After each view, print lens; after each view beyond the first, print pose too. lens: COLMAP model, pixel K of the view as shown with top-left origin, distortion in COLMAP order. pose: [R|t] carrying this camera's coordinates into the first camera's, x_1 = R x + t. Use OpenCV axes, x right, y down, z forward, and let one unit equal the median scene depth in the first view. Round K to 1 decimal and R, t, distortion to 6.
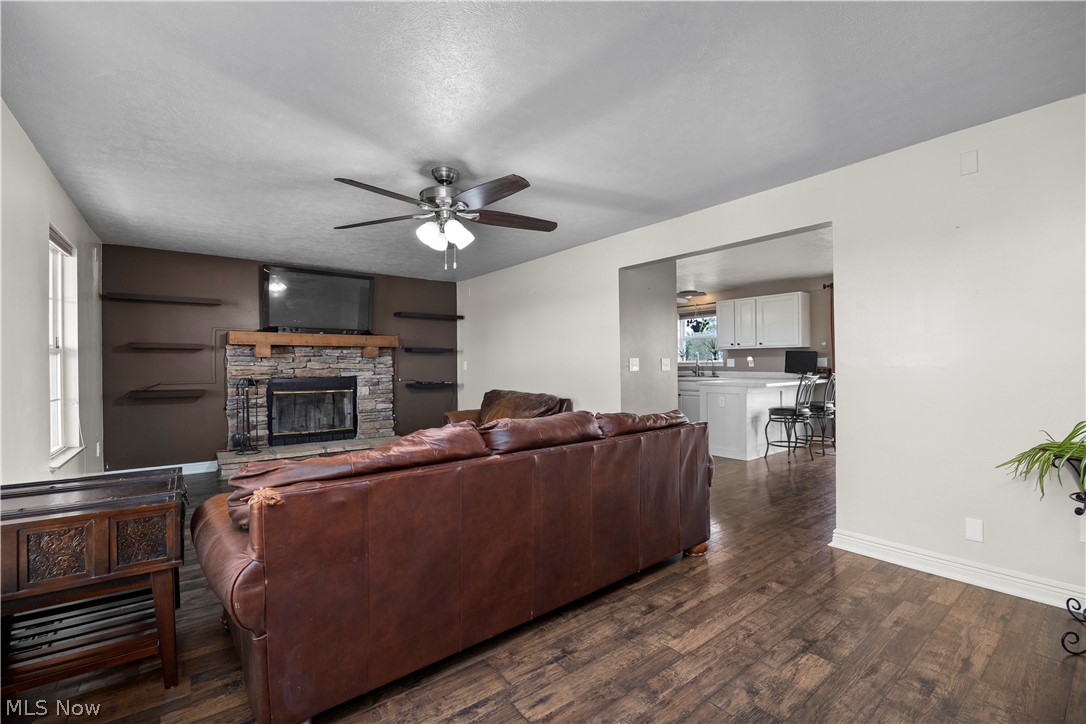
lens RADIAL K [[472.6, 0, 543.0], [0, 472.6, 362.0], [0, 0, 1]] dist [-0.017311, 0.000094]
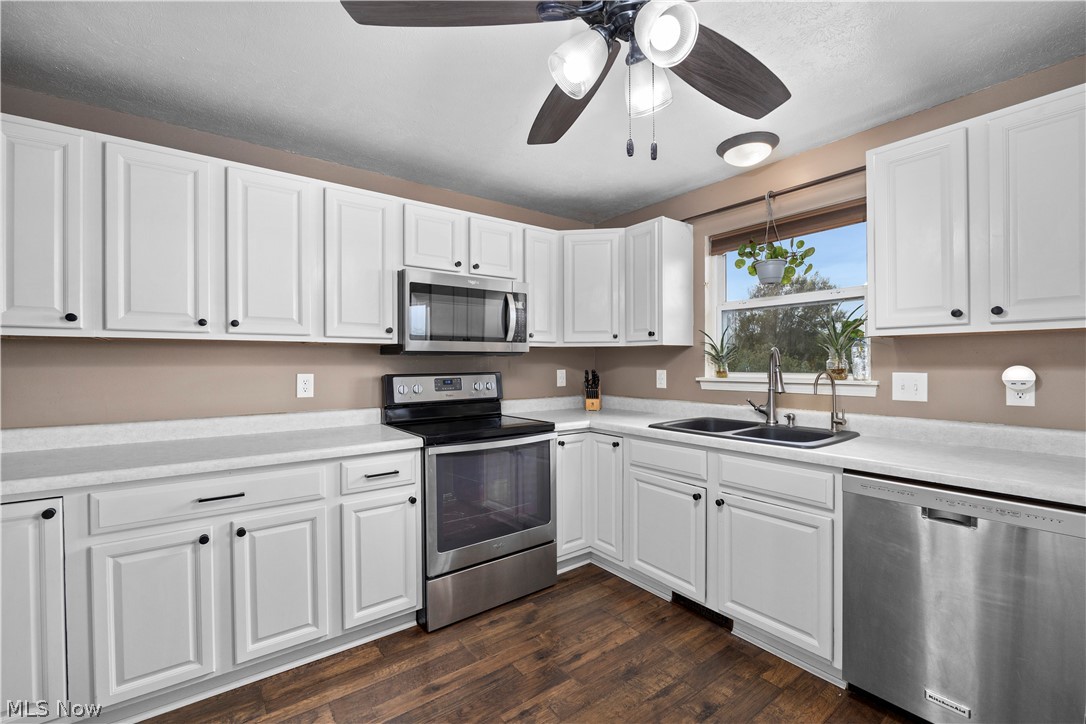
lens RADIAL K [[454.1, 0, 543.0], [0, 454.1, 362.0], [0, 0, 1]] dist [-0.002506, -0.000212]
pose [[0.999924, 0.002174, -0.012147, 0.093724], [-0.002088, 0.999973, 0.007020, -0.006981], [0.012162, -0.006994, 0.999902, 0.365762]]
